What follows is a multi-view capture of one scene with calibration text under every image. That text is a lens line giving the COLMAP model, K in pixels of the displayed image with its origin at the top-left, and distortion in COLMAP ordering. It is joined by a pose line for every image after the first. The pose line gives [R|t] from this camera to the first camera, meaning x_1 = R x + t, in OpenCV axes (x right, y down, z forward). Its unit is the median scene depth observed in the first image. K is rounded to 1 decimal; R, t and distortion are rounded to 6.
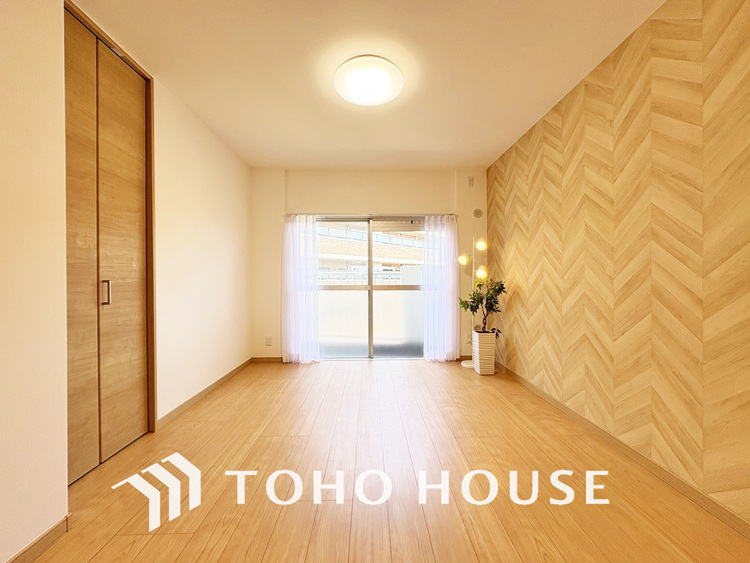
lens RADIAL K [[299.2, 0, 374.5], [0, 299.2, 280.7], [0, 0, 1]] dist [-0.000178, 0.000779]
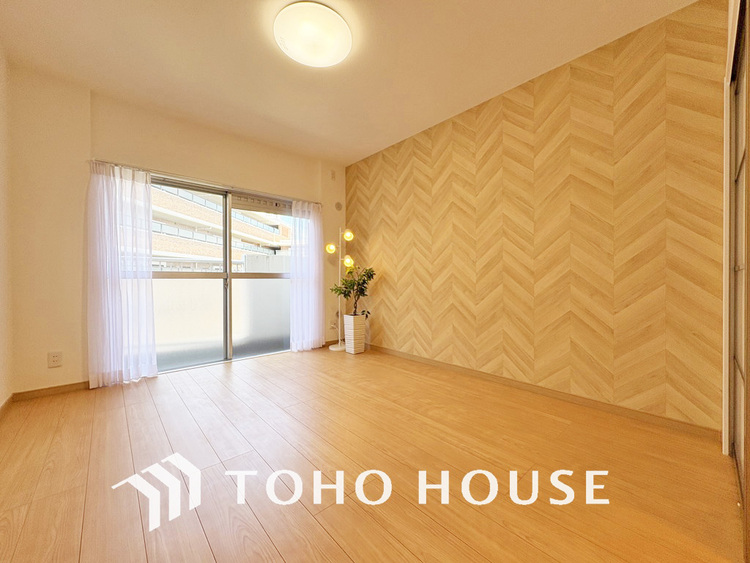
lens RADIAL K [[299.2, 0, 374.5], [0, 299.2, 280.7], [0, 0, 1]] dist [-0.000178, 0.000779]
pose [[0.756550, -0.002064, 0.653933, -0.382537], [0.002099, 0.999998, 0.000728, 0.058665], [-0.653933, 0.000822, 0.756552, 0.159910]]
